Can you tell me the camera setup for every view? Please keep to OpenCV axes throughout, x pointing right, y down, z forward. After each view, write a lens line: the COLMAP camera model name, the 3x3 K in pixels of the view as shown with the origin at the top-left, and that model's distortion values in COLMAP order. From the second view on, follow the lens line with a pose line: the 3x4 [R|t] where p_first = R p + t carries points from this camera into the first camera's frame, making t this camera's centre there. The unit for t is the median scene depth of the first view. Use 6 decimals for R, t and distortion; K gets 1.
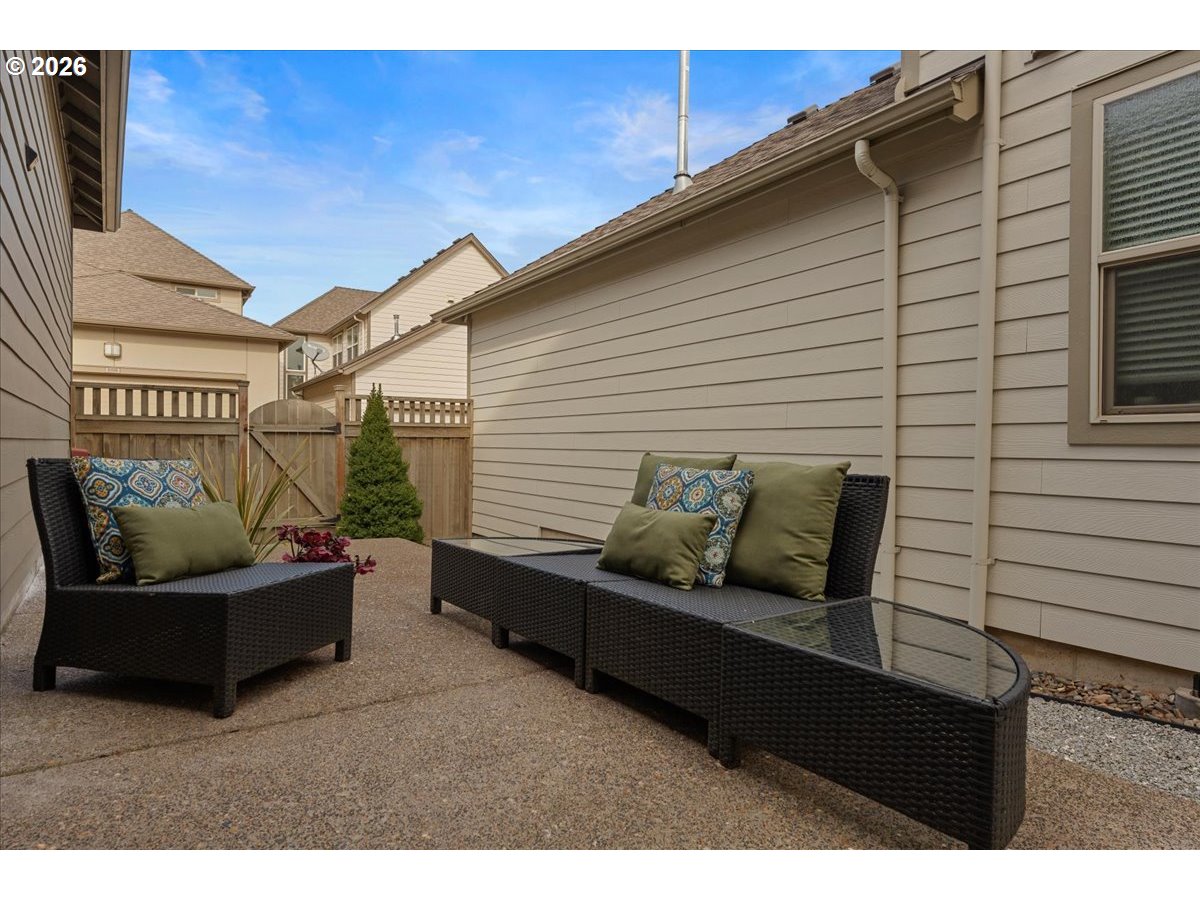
lens RADIAL K [[682.3, 0, 600.7], [0, 682.3, 447.1], [0, 0, 1]] dist [0.003006, 0.000522]
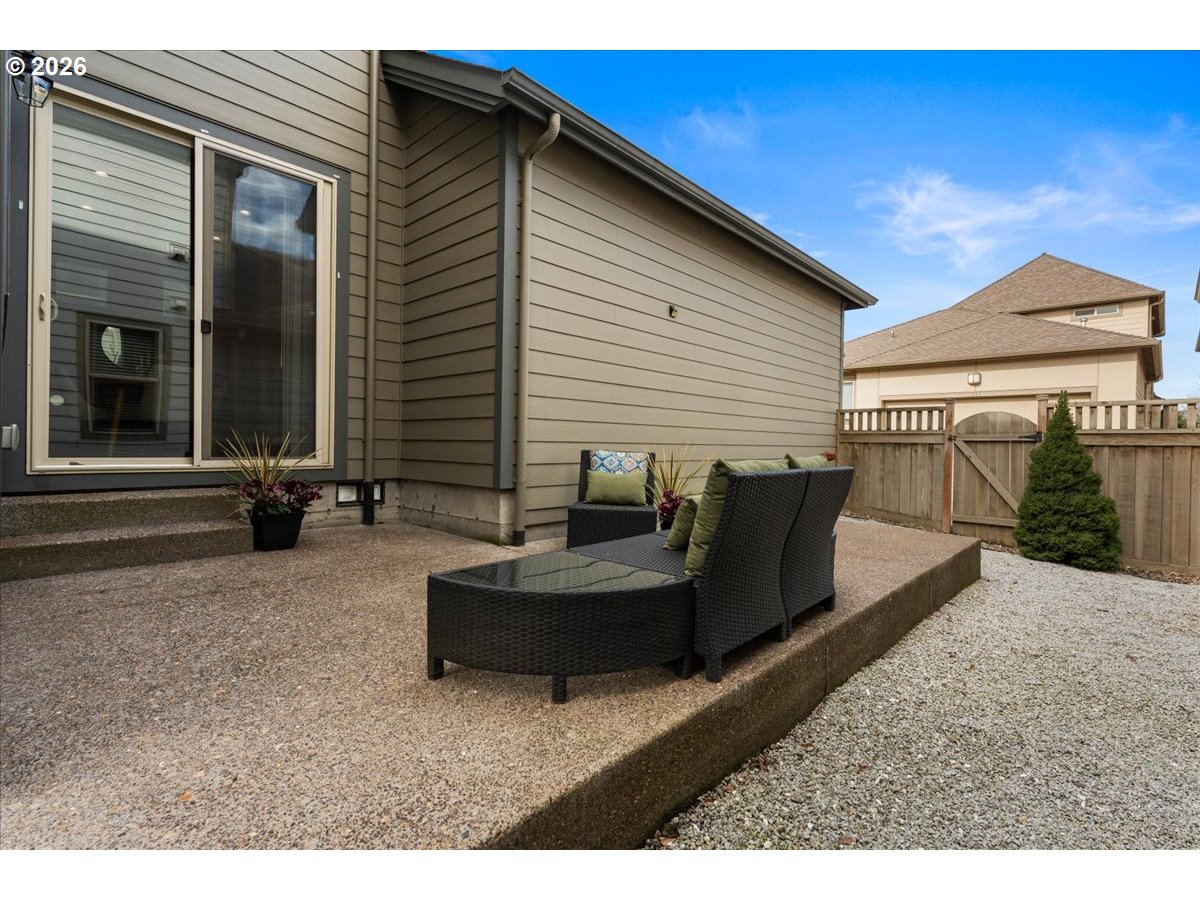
lens RADIAL K [[581.6, 0, 600.4], [0, 581.6, 450.4], [0, 0, 1]] dist [-0.003704, -0.000046]
pose [[0.192089, 0.006727, -0.981354, 0.378868], [-0.018985, 0.999815, 0.003138, 0.003115], [0.981194, 0.018028, 0.192181, 0.192723]]
